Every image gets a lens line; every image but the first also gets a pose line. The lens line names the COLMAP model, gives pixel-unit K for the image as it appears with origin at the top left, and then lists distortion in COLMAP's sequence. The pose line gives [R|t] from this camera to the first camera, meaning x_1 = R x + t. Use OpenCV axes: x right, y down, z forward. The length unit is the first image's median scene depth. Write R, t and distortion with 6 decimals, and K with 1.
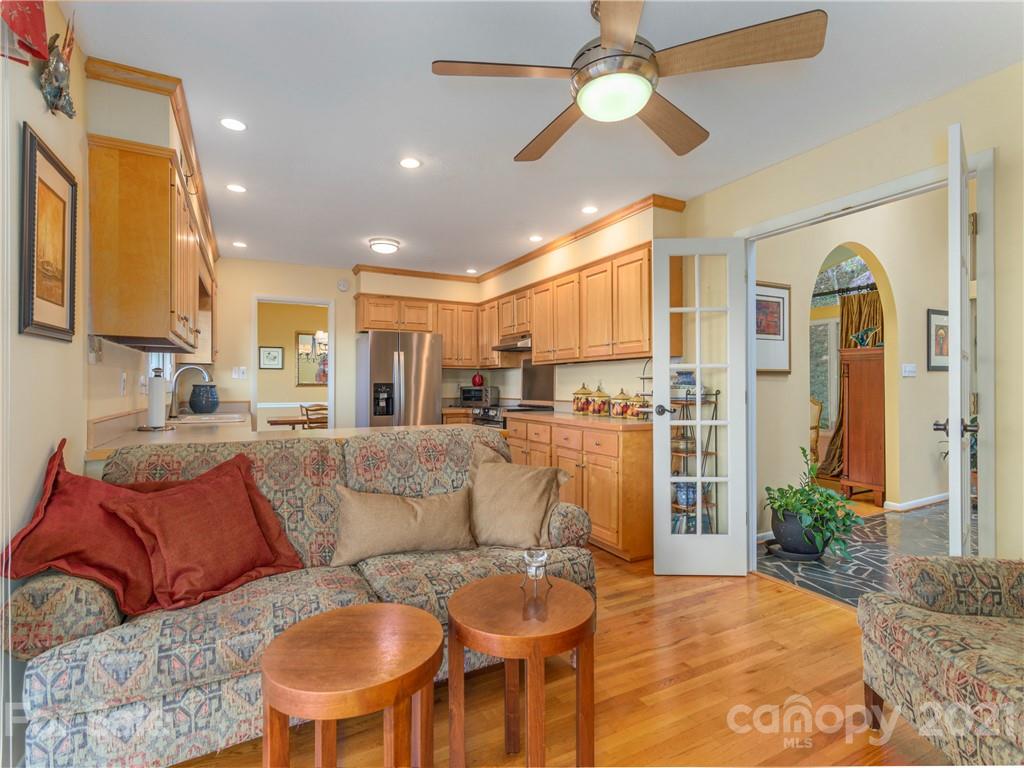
lens RADIAL K [[512.9, 0, 509.2], [0, 512.9, 393.6], [0, 0, 1]] dist [0.011113, 0.000808]
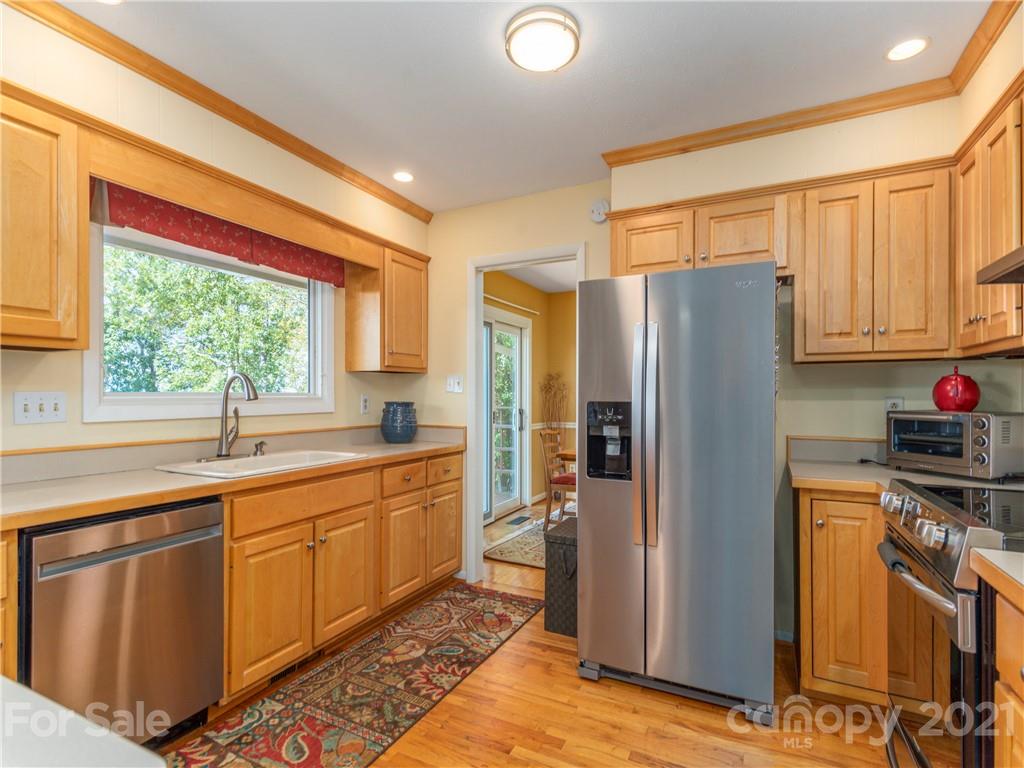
lens RADIAL K [[512.9, 0, 509.2], [0, 512.9, 393.6], [0, 0, 1]] dist [0.011113, 0.000808]
pose [[0.577907, 0.000090, -0.816103, 0.049110], [-0.011539, 0.999901, -0.008061, -0.021633], [0.816021, 0.014075, 0.577851, 0.644975]]
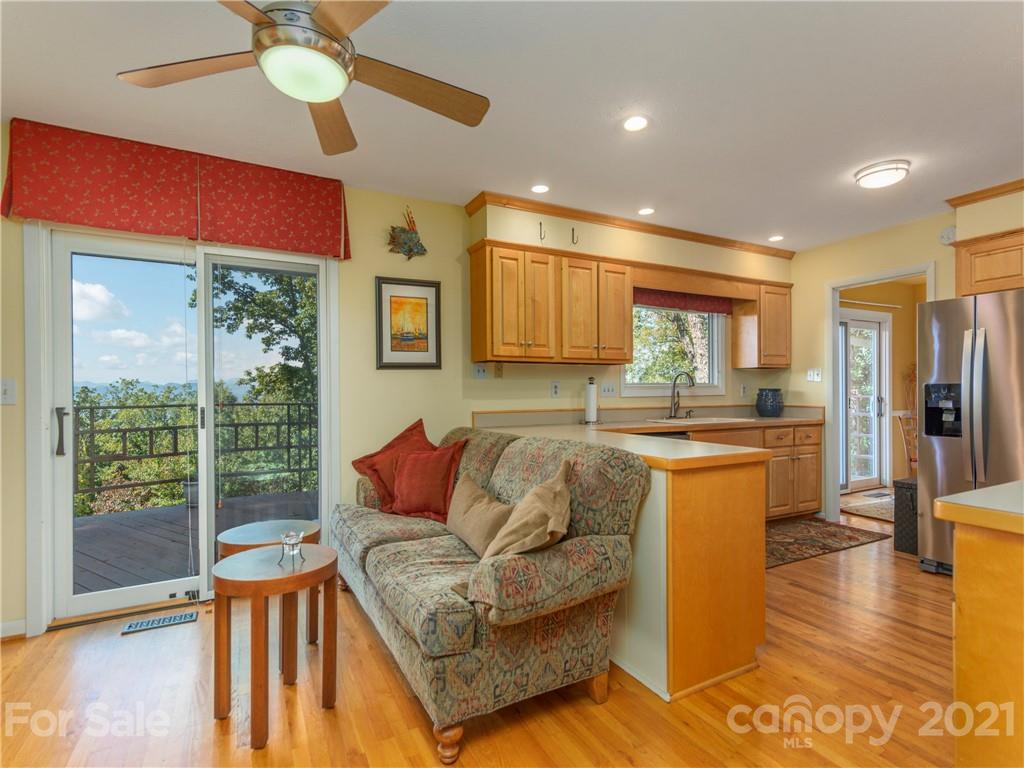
lens RADIAL K [[512.9, 0, 509.2], [0, 512.9, 393.6], [0, 0, 1]] dist [0.011113, 0.000808]
pose [[0.000063, 0.005525, -0.999985, 0.353635], [-0.004567, 0.999974, 0.005525, -0.009549], [0.999990, 0.004567, 0.000089, 0.446901]]
